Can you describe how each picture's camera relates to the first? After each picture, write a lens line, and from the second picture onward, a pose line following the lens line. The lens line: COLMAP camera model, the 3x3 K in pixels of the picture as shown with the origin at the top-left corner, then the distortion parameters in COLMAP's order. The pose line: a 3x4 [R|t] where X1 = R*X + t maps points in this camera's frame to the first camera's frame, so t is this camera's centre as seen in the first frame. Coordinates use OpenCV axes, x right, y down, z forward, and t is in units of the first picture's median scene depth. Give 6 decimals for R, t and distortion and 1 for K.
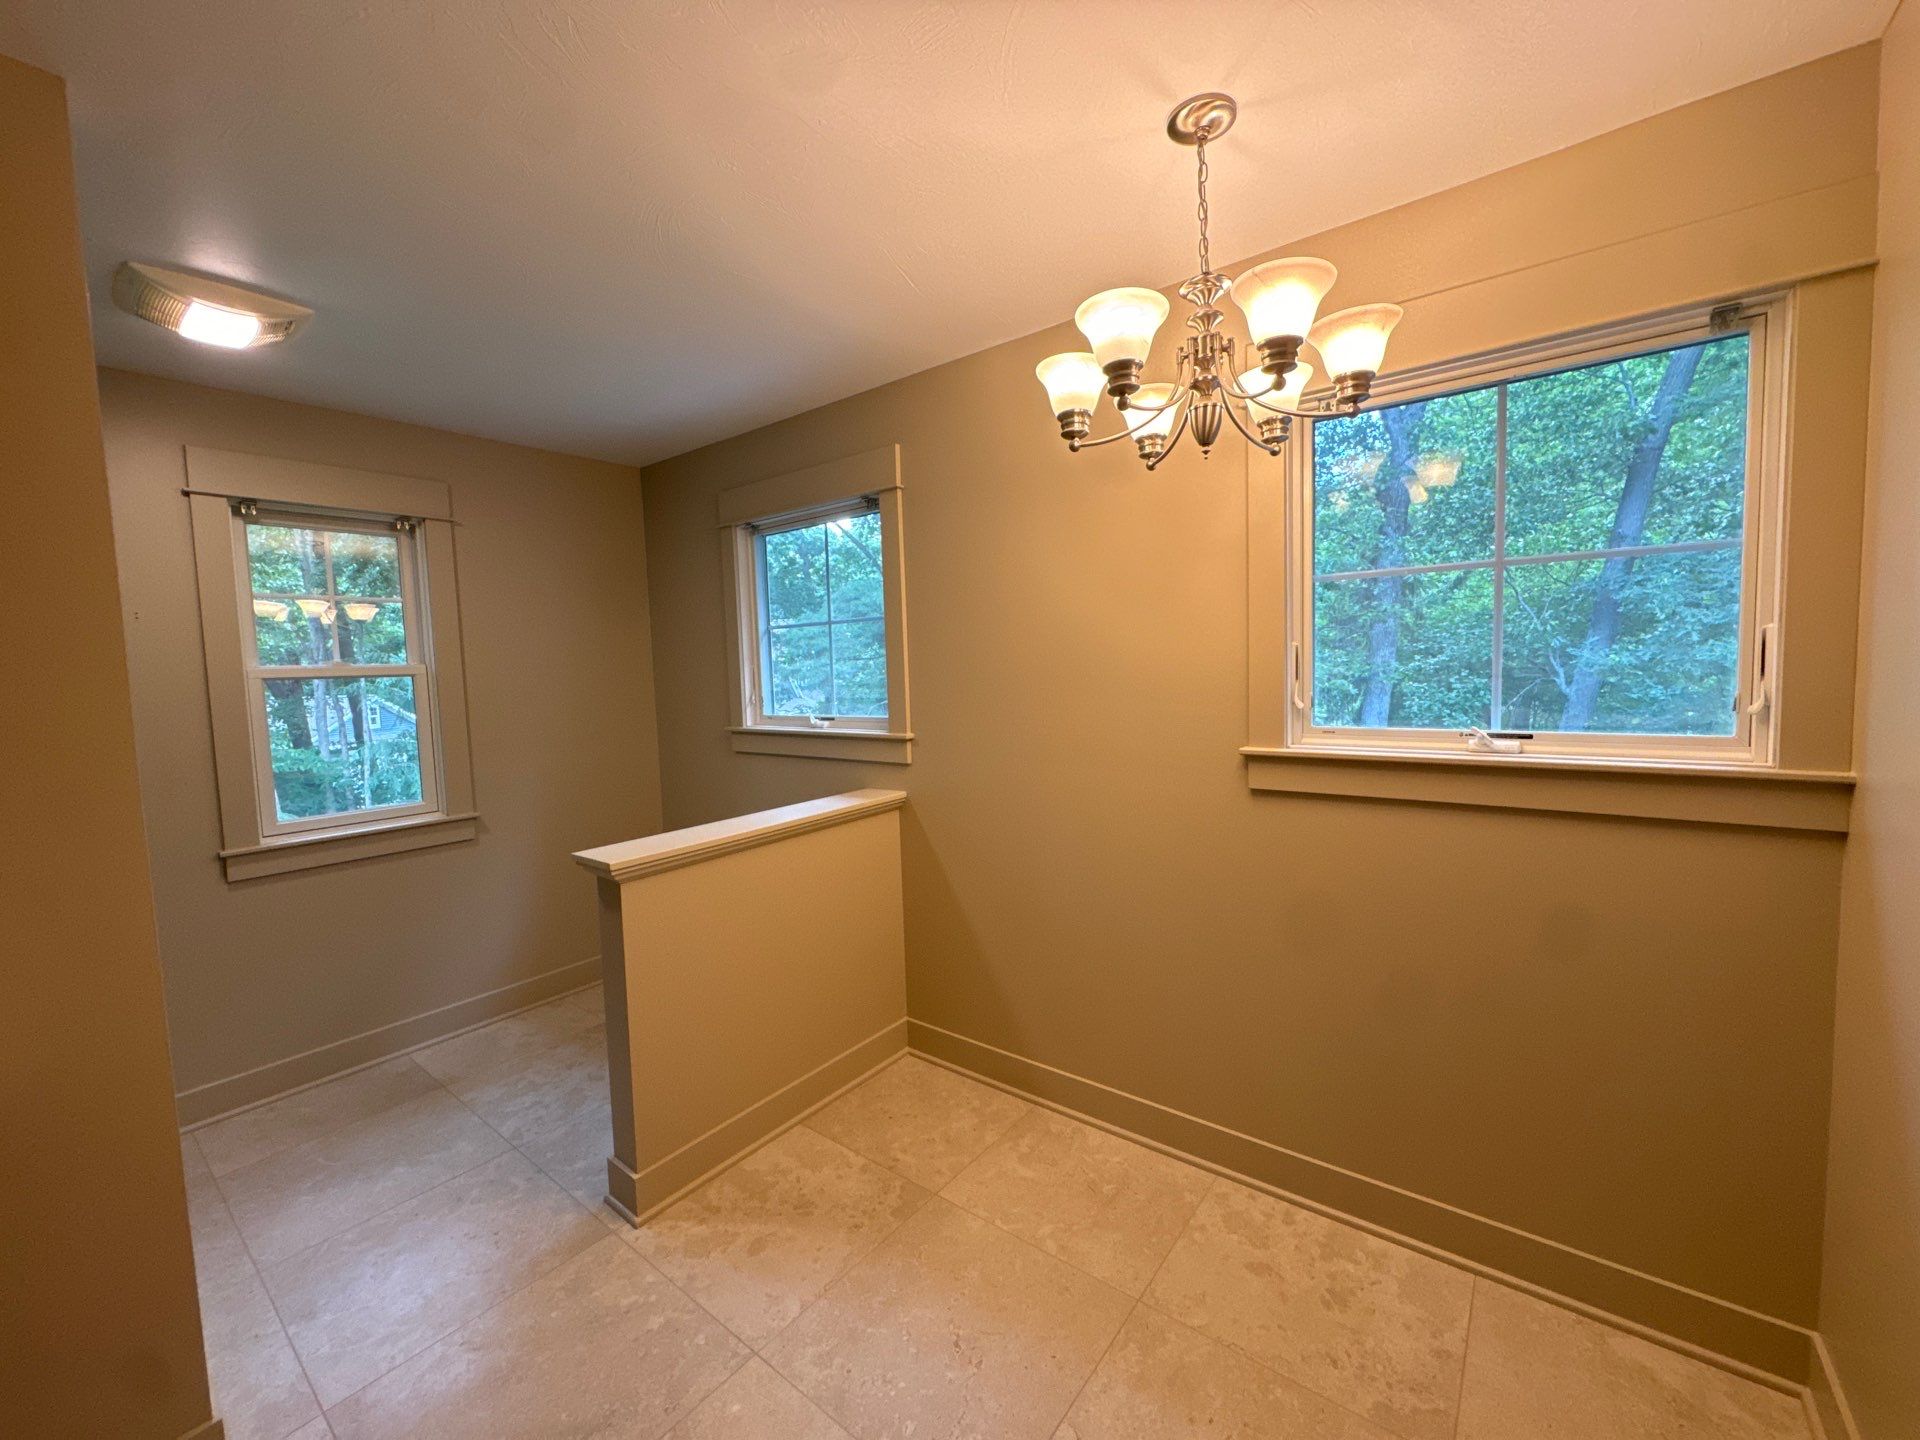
lens RADIAL K [[761.3, 0, 960.8], [0, 761.3, 718.2], [0, 0, 1]] dist [-0.003966, 0.000691]
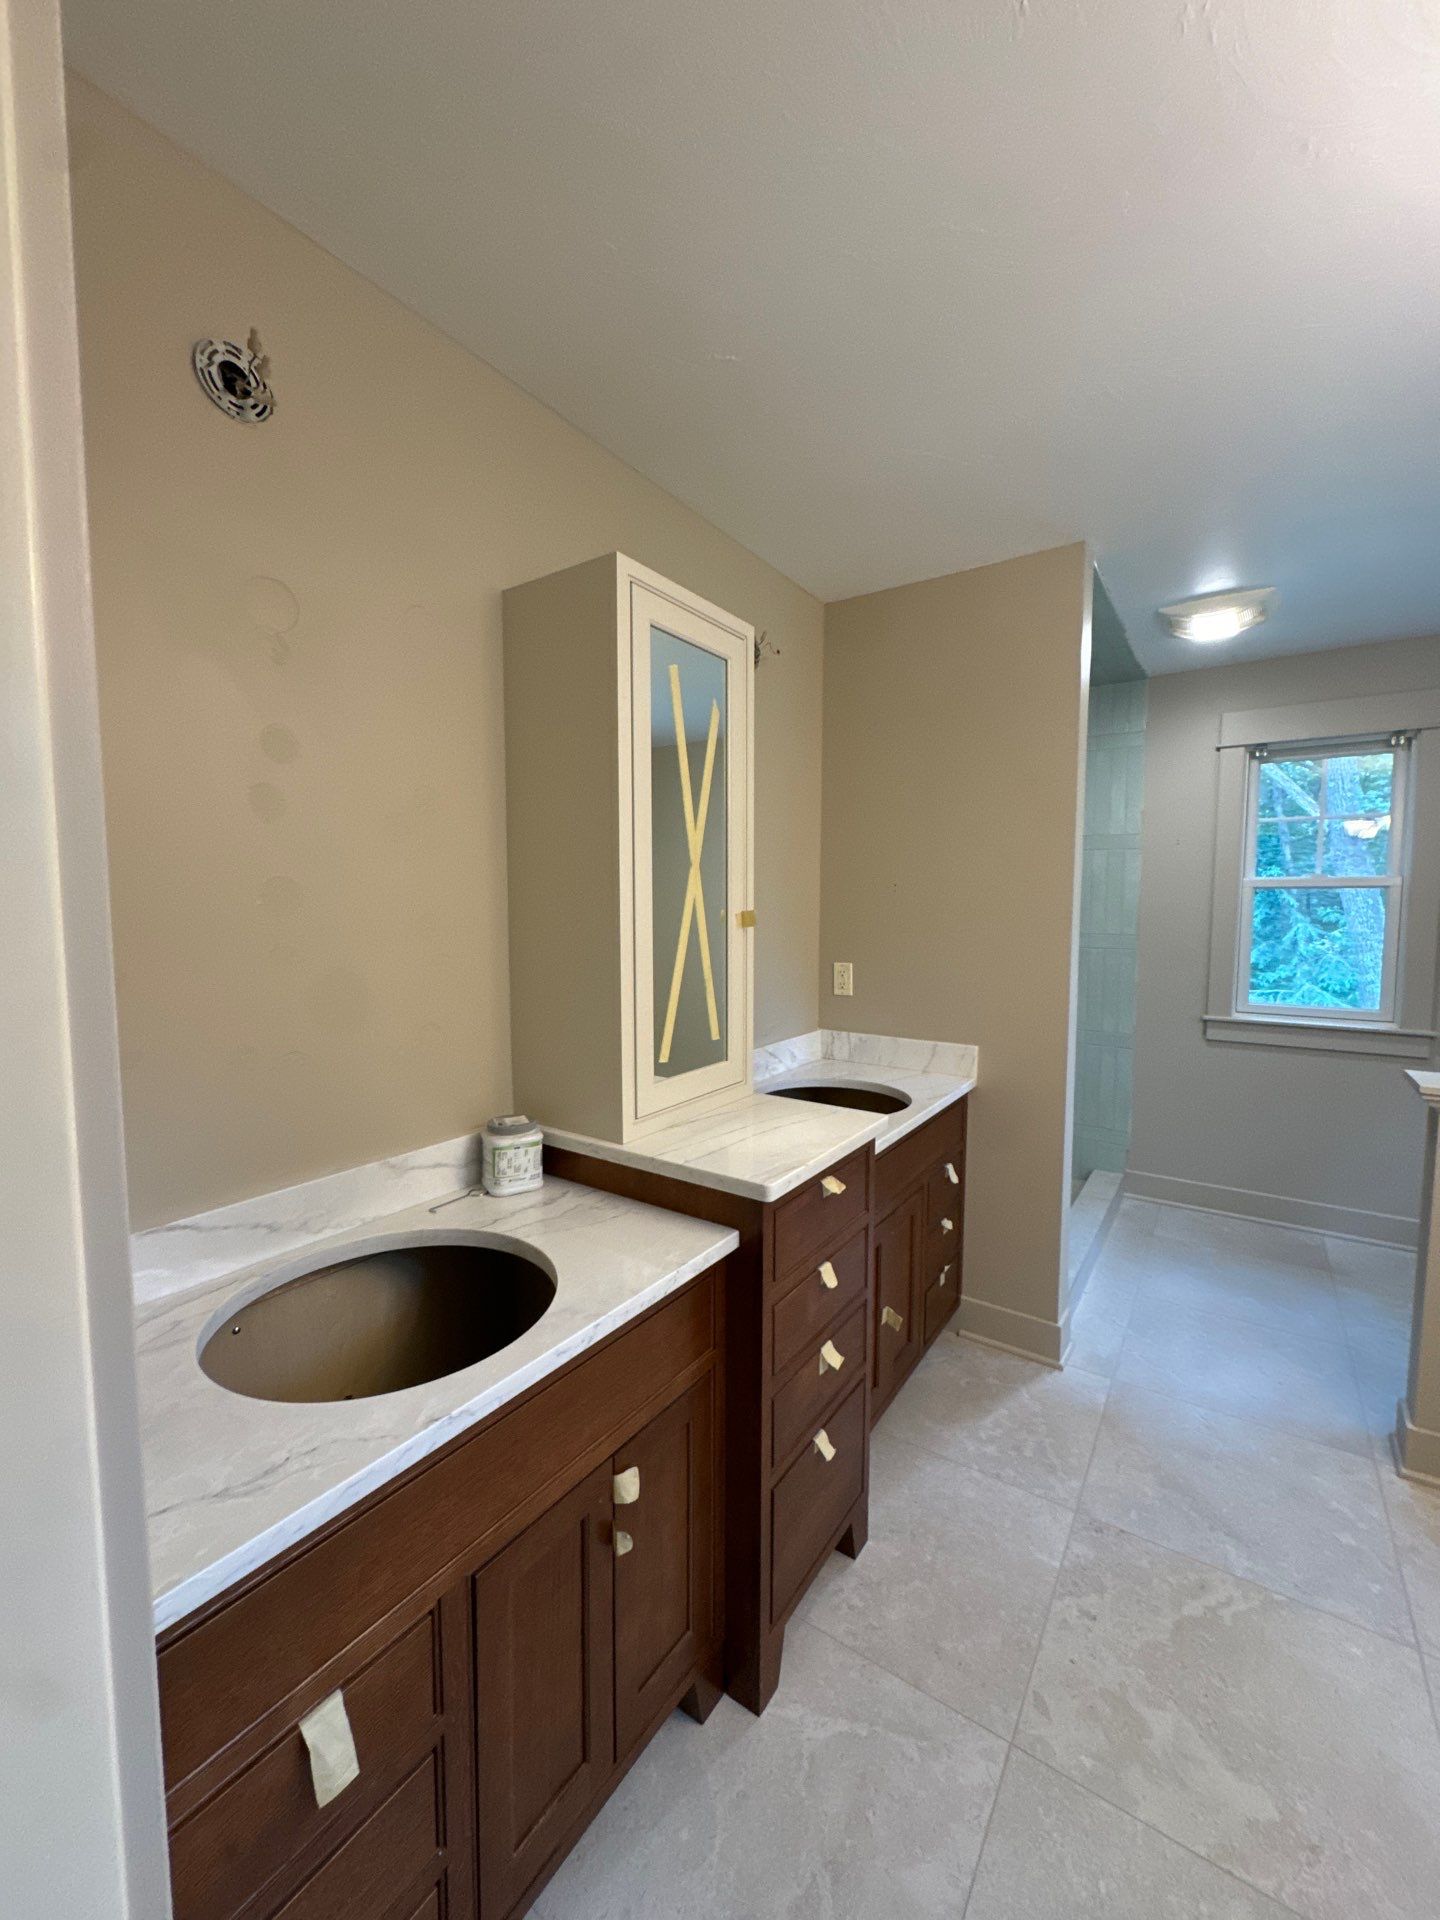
lens RADIAL K [[765.0, 0, 722.6], [0, 765.0, 959.5], [0, 0, 1]] dist [-0.002464, 0.000282]
pose [[0.063507, 0.105119, -0.992430, 0.295562], [-0.072240, 0.992313, 0.100483, 0.002461], [0.995363, 0.065312, 0.070613, 0.045473]]
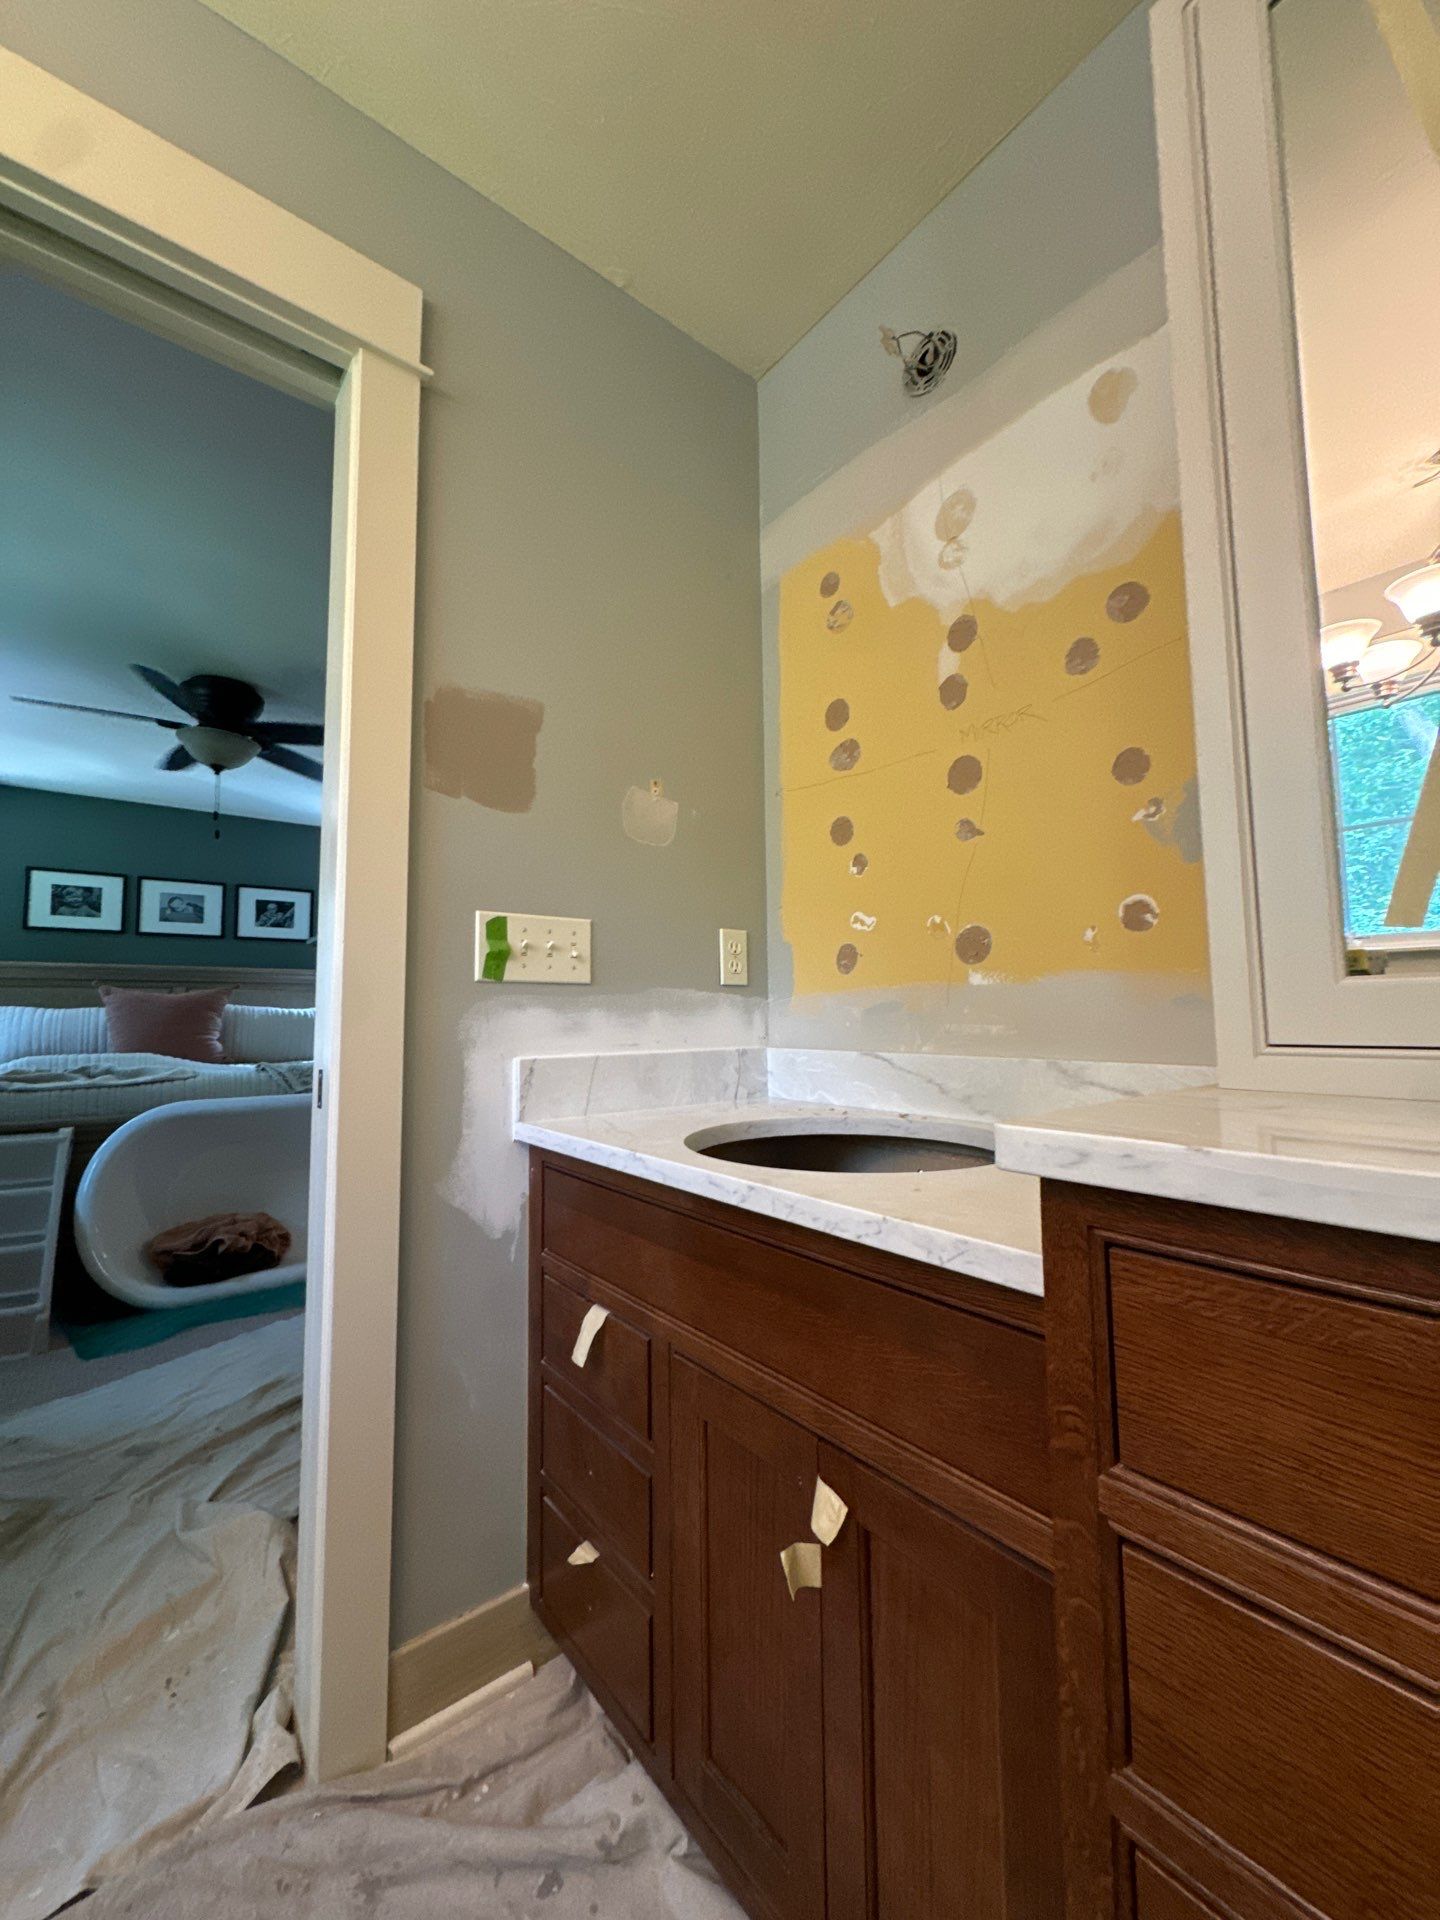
lens RADIAL K [[761.4, 0, 716.7], [0, 761.4, 961.6], [0, 0, 1]] dist [-0.000066, 0.000034]
pose [[-0.970014, 0.057791, 0.236078, -0.133914], [0.056605, 0.998327, -0.011804, 0.143533], [-0.236365, 0.001914, -0.971662, 0.313819]]
